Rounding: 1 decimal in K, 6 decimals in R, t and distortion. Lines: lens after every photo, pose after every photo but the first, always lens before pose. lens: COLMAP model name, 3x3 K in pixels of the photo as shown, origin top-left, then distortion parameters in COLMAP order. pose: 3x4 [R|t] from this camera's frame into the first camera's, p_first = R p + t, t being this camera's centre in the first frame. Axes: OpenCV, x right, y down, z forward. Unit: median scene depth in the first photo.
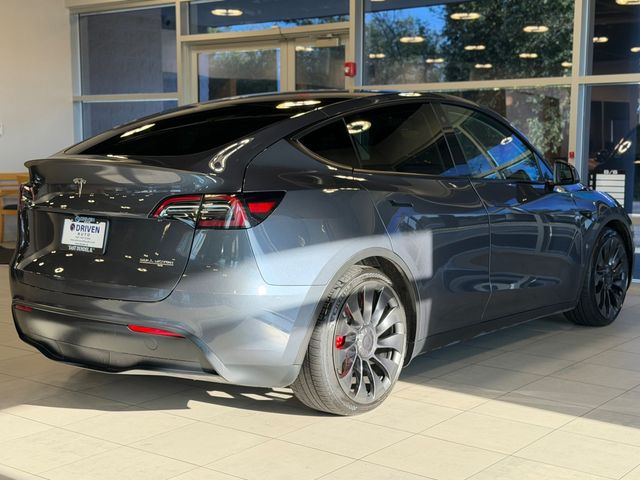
lens RADIAL K [[996.9, 0, 329.9], [0, 996.9, 228.7], [0, 0, 1]] dist [0.001124, 0.000000]
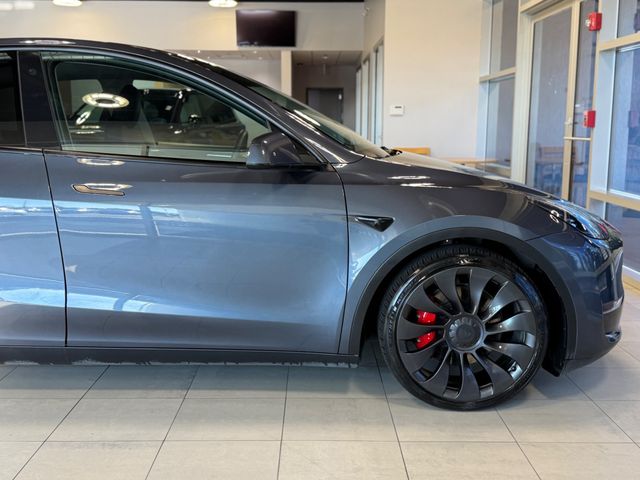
lens RADIAL K [[775.4, 0, 318.4], [0, 775.4, 222.8], [0, 0, 1]] dist [0.117378, 0.000000]
pose [[0.604174, 0.096644, -0.790970, 0.380091], [-0.066717, 0.995268, 0.070645, -0.027297], [0.794055, 0.010090, 0.607763, 0.415527]]
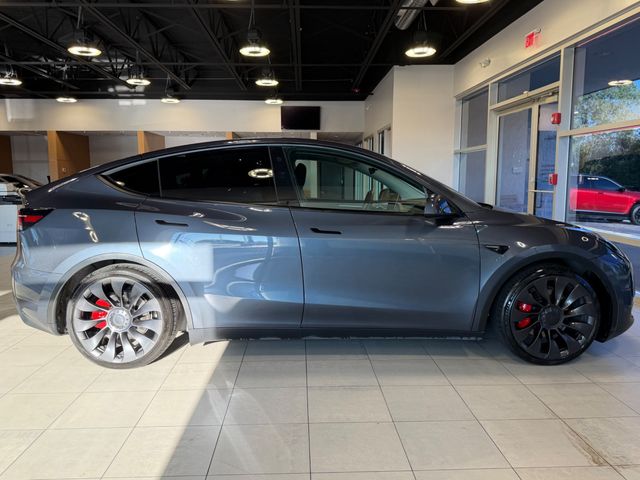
lens RADIAL K [[522.2, 0, 315.9], [0, 522.2, 237.7], [0, 0, 1]] dist [0.028936, -0.051562]
pose [[0.628726, 0.082442, -0.773244, 0.335711], [-0.061065, 0.996528, 0.056597, -0.026005], [0.775225, 0.011634, 0.631578, 0.325153]]
